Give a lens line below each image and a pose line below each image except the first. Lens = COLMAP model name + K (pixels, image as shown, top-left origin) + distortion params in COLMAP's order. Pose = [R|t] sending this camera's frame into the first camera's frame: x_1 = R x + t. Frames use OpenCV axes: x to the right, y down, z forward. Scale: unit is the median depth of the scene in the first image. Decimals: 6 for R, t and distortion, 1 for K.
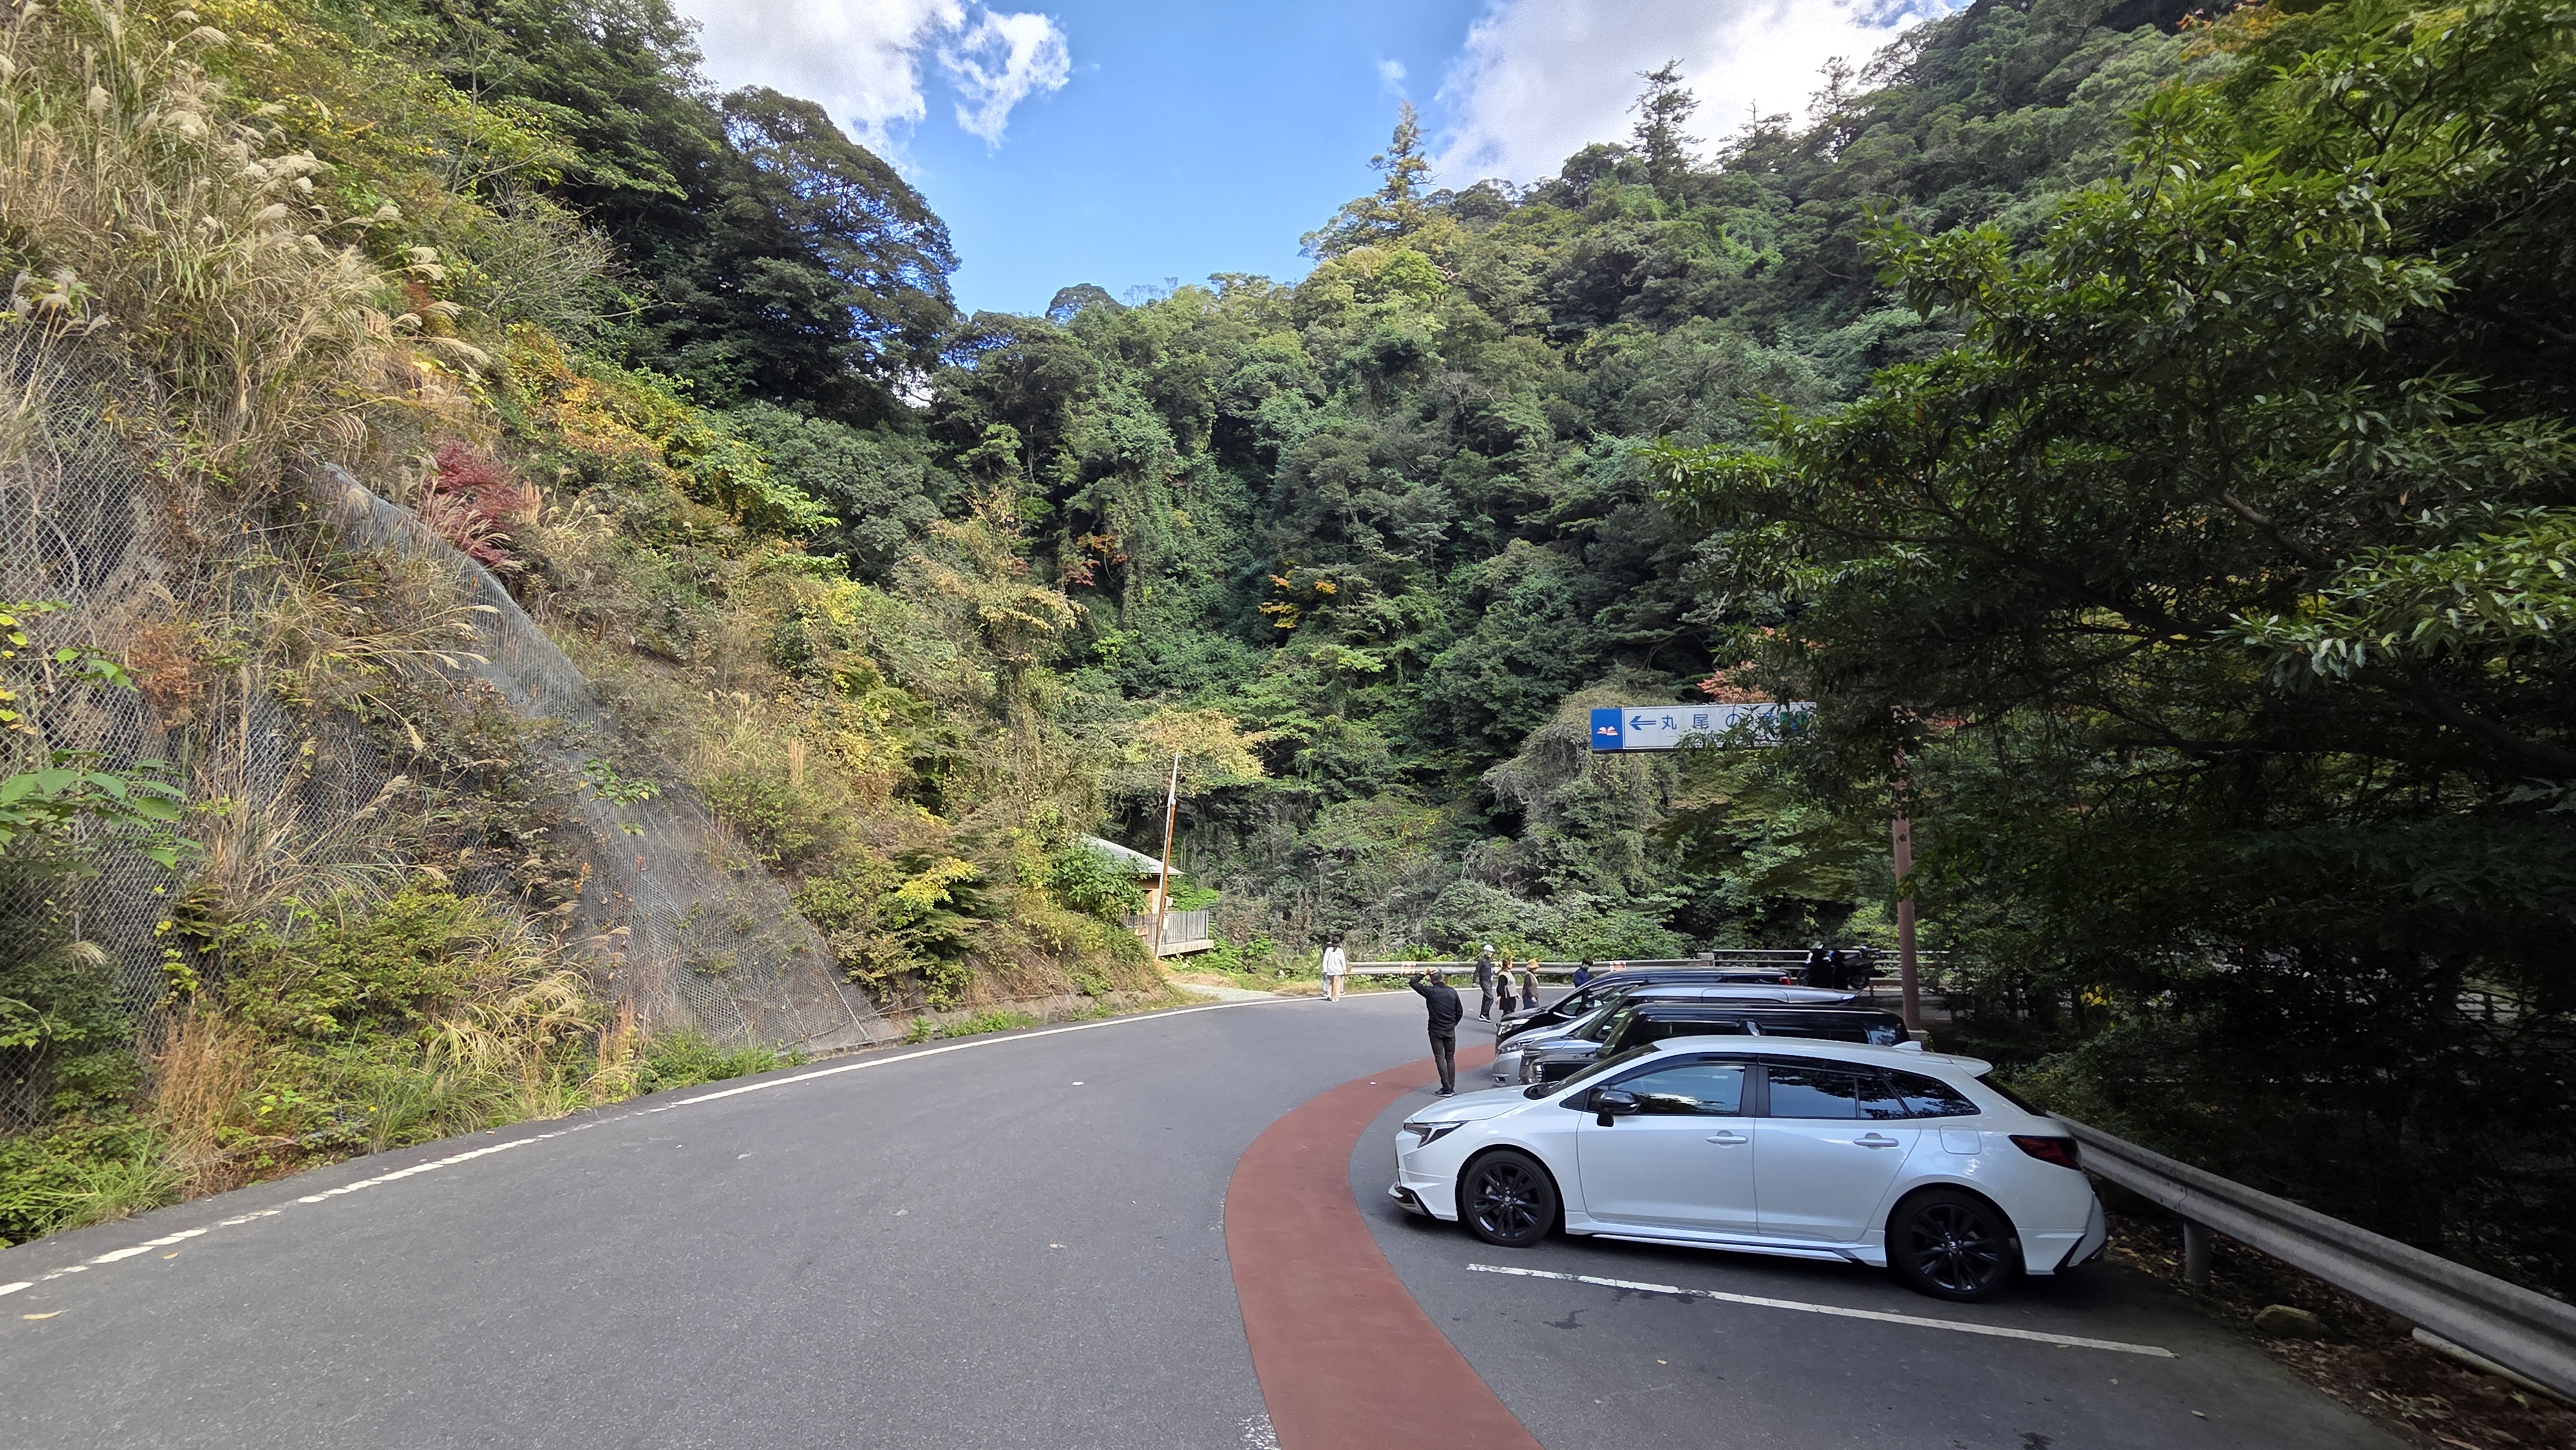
lens RADIAL K [[1052.7, 0, 1289.5], [0, 1052.7, 722.2], [0, 0, 1]] dist [0.000221, -0.000542]
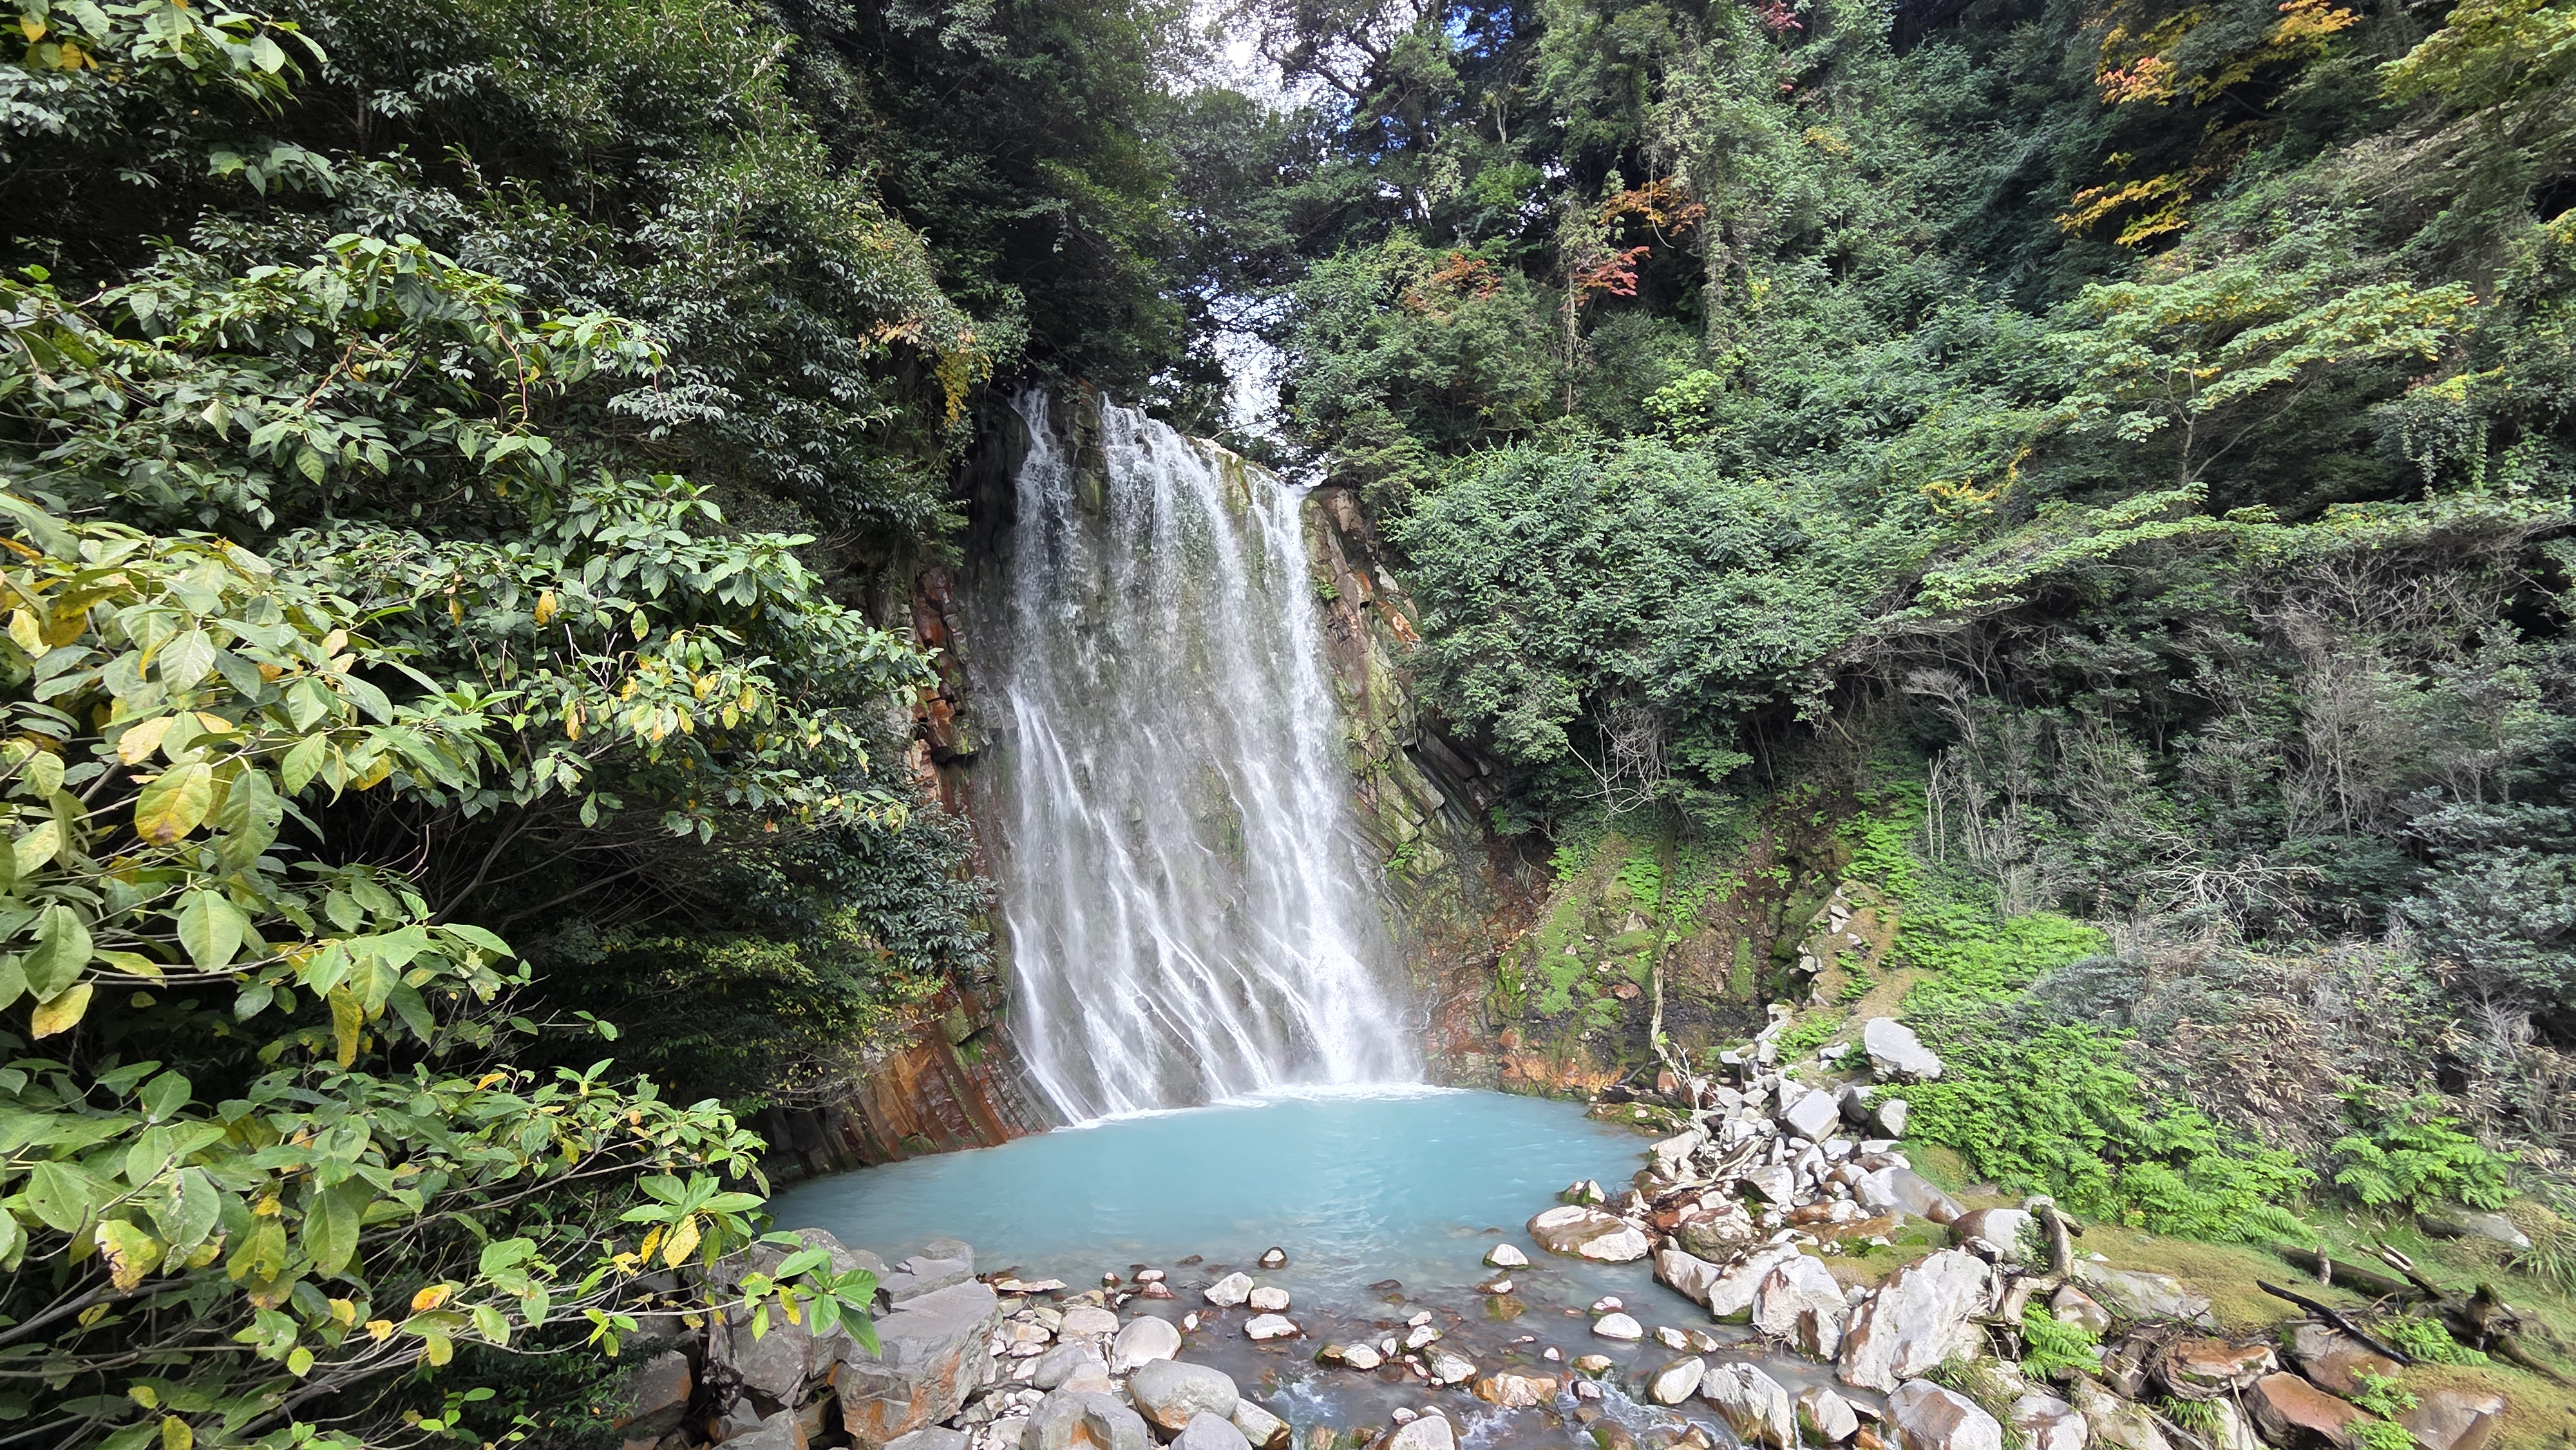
lens RADIAL K [[1052.7, 0, 1274.7], [0, 1052.7, 722.0], [0, 0, 1]] dist [0.000221, -0.000542]
pose [[0.818667, -0.102533, -0.565042, -0.082268], [0.084058, 0.994729, -0.058717, 0.099591], [0.568084, 0.000573, 0.822970, 0.603953]]
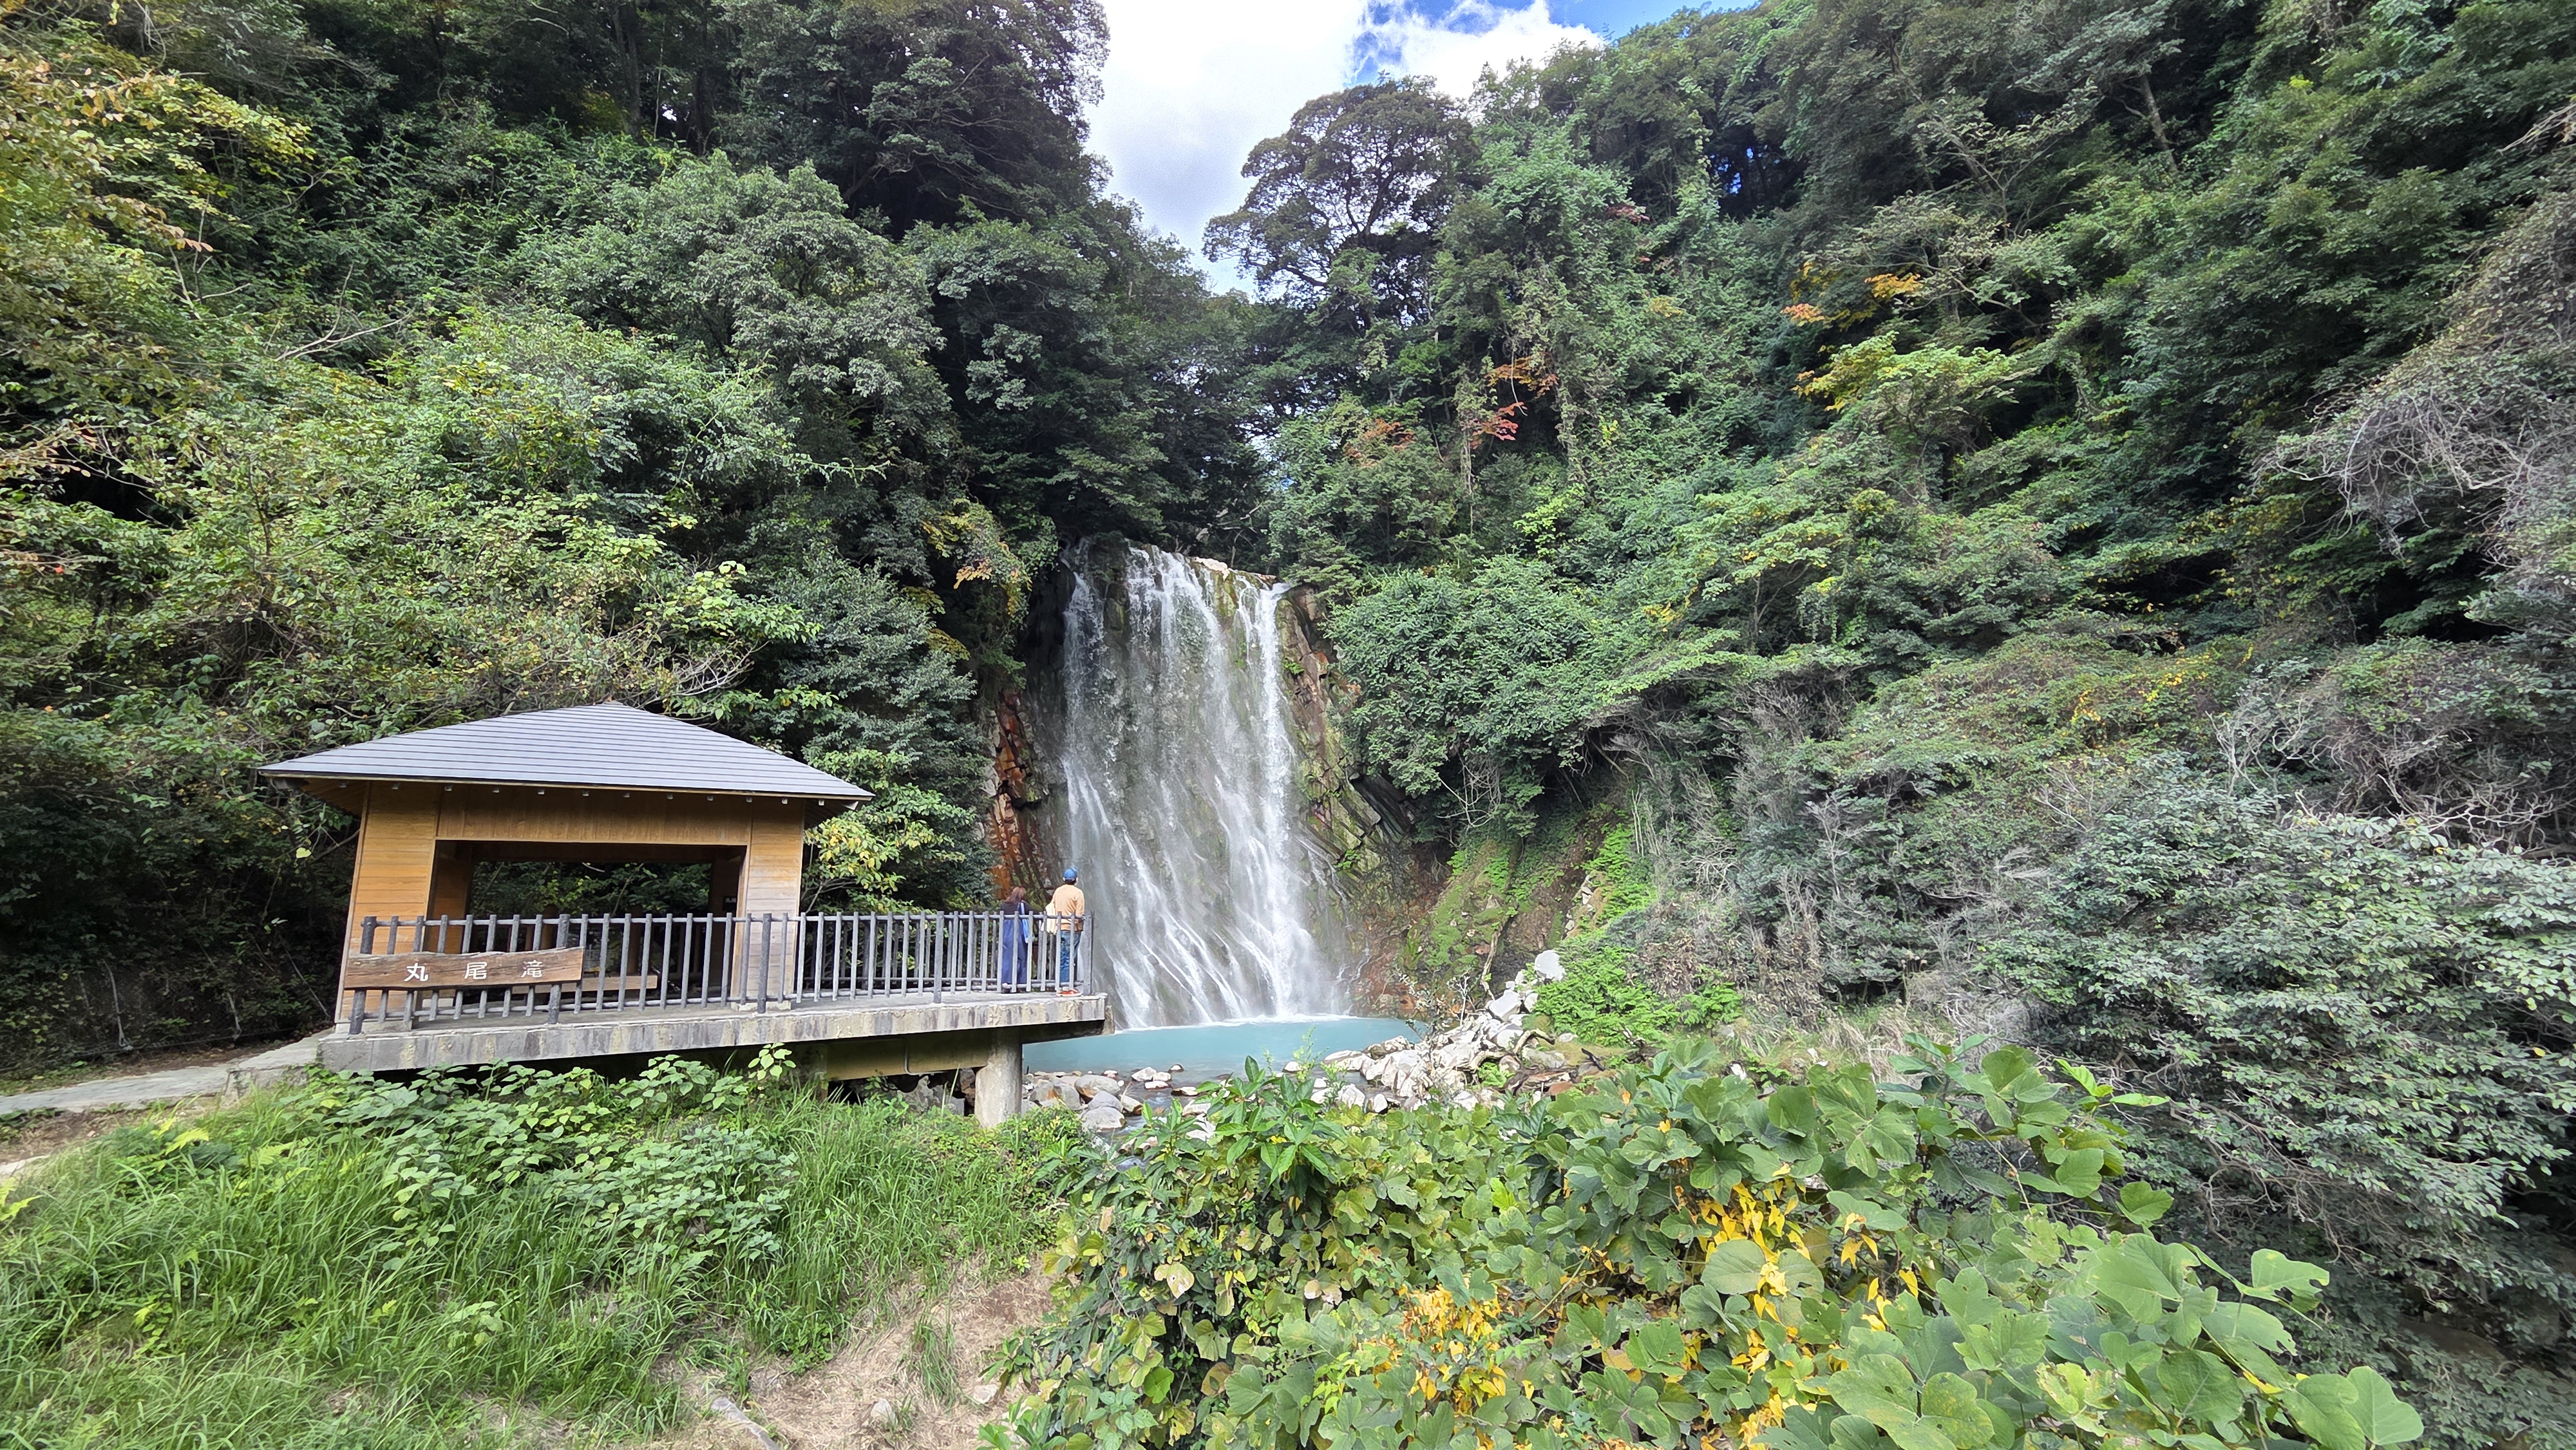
lens RADIAL K [[1052.7, 0, 1278.5], [0, 1052.7, 724.6], [0, 0, 1]] dist [0.000221, -0.000542]
pose [[0.754988, -0.130363, -0.642649, 0.122655], [0.111953, 0.991276, -0.069559, 0.092723], [0.646111, -0.019430, 0.762996, 0.477687]]
